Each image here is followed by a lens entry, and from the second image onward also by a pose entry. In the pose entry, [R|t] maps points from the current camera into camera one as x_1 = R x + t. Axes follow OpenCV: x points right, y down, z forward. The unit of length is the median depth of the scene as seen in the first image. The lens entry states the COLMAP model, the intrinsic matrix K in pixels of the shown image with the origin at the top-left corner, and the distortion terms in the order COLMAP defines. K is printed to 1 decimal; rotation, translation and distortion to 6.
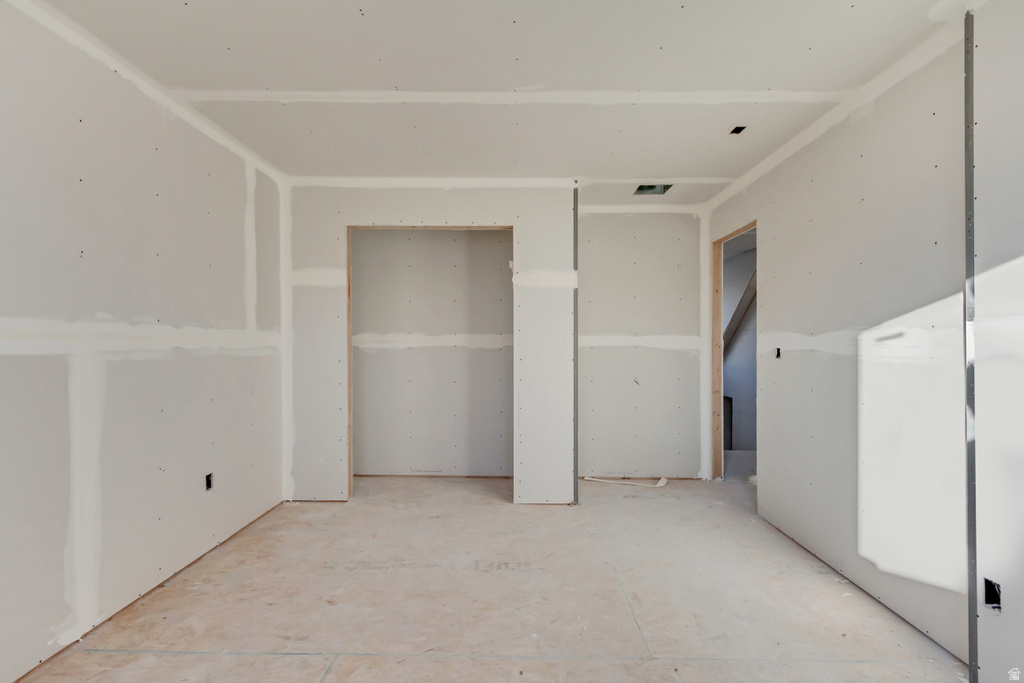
lens RADIAL K [[471.7, 0, 513.2], [0, 471.7, 338.7], [0, 0, 1]] dist [0.006922, -0.000214]
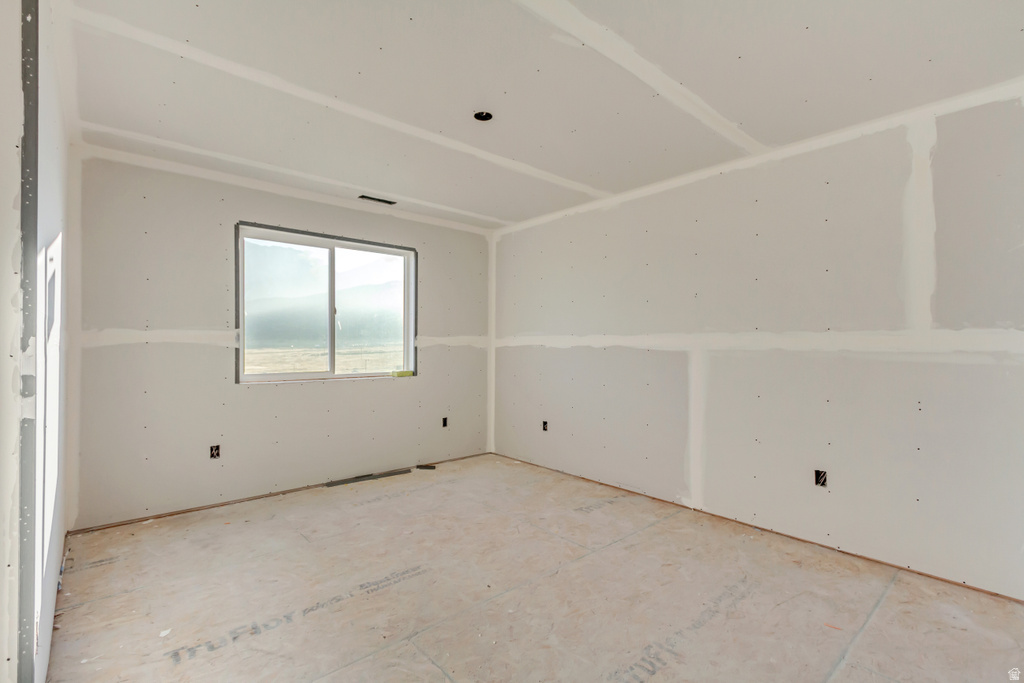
lens RADIAL K [[471.7, 0, 513.7], [0, 471.7, 342.7], [0, 0, 1]] dist [0.006922, -0.000214]
pose [[-0.739916, -0.006929, -0.672663, 0.717828], [-0.000160, 0.999949, -0.010124, 0.016439], [0.672699, -0.007383, -0.739879, 1.673230]]
